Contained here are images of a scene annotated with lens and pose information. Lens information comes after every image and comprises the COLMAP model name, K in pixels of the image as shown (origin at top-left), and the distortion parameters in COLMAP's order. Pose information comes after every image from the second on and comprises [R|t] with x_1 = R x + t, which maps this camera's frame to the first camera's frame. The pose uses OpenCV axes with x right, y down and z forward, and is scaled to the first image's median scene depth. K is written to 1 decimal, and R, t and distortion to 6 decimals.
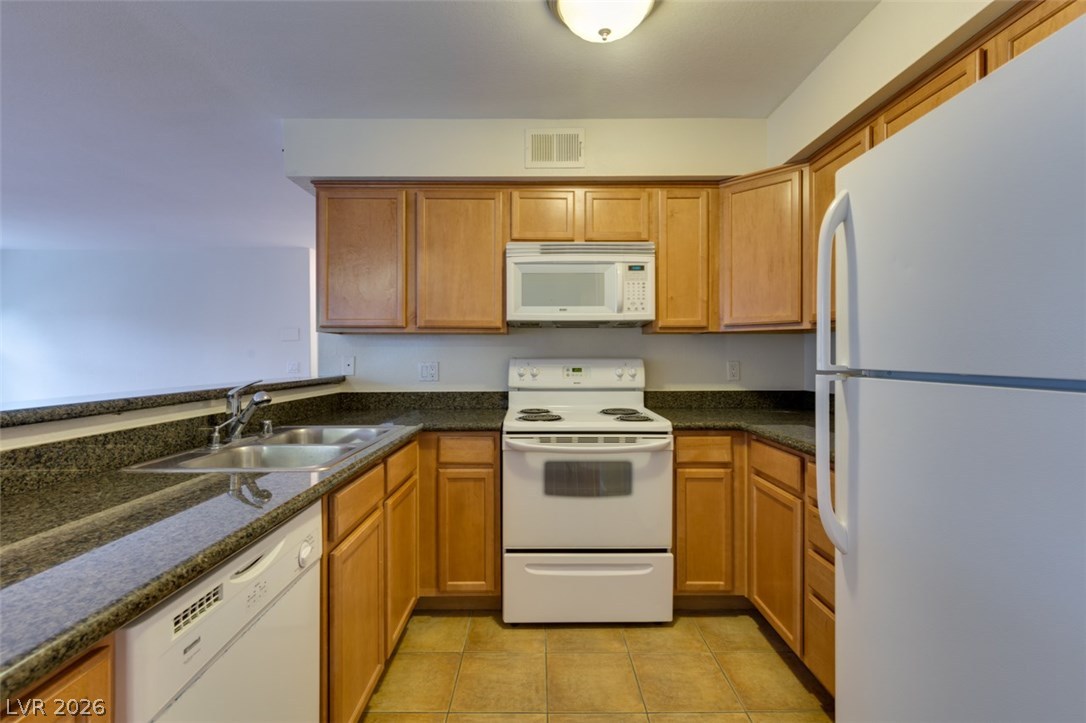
lens RADIAL K [[484.9, 0, 549.1], [0, 484.9, 357.2], [0, 0, 1]] dist [0.001504, -0.000930]
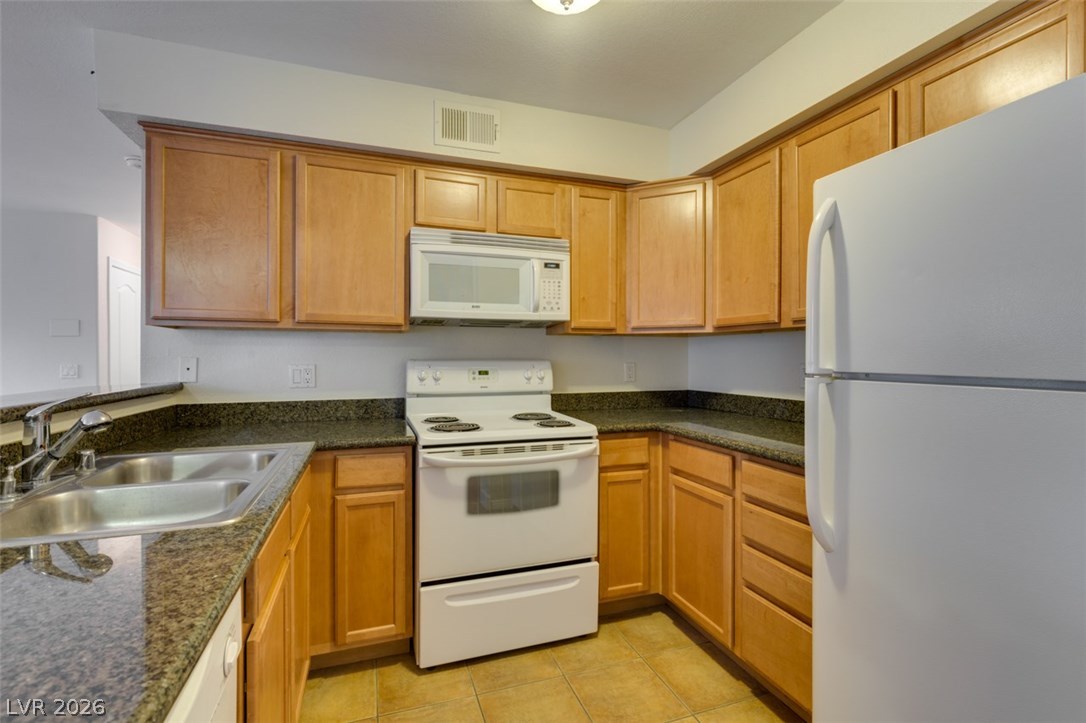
lens RADIAL K [[484.9, 0, 549.0], [0, 484.9, 357.1], [0, 0, 1]] dist [0.001504, -0.000930]
pose [[0.948282, 0.001944, 0.317423, -0.145012], [-0.001413, 0.999997, -0.001902, -0.002362], [-0.317426, 0.001355, 0.948282, 0.109299]]
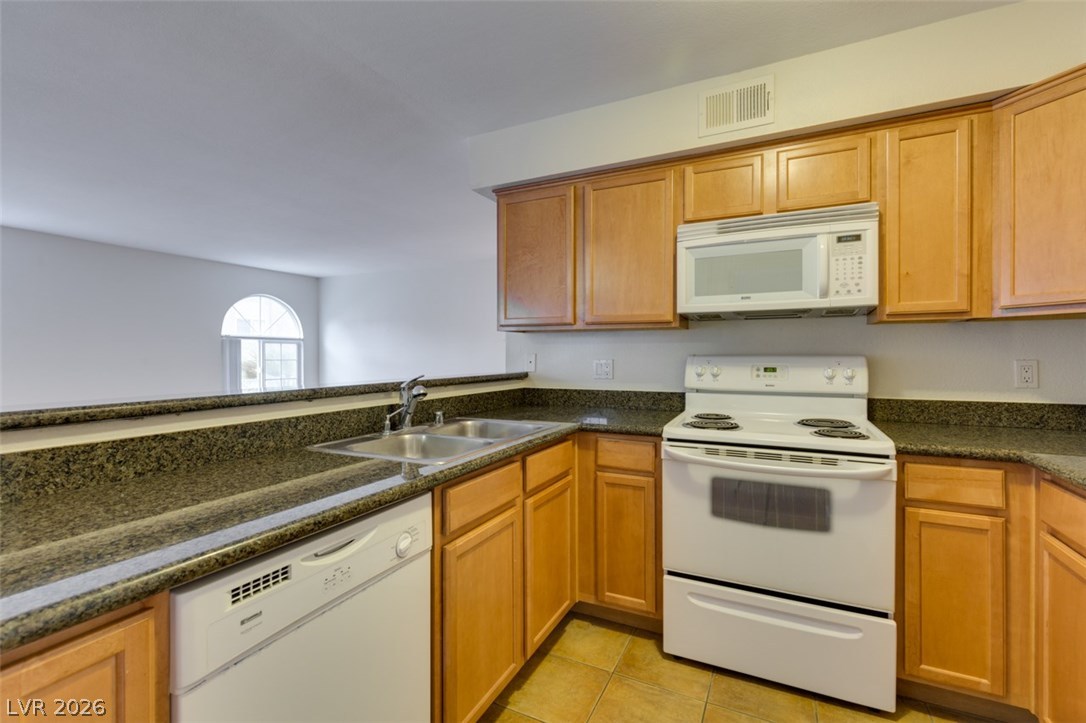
lens RADIAL K [[484.9, 0, 544.8], [0, 484.9, 356.4], [0, 0, 1]] dist [0.001504, -0.000930]
pose [[0.891093, 0.001579, -0.453817, 0.112546], [0.000580, 0.999989, 0.004619, -0.000596], [0.453820, -0.004380, 0.891083, 0.104445]]
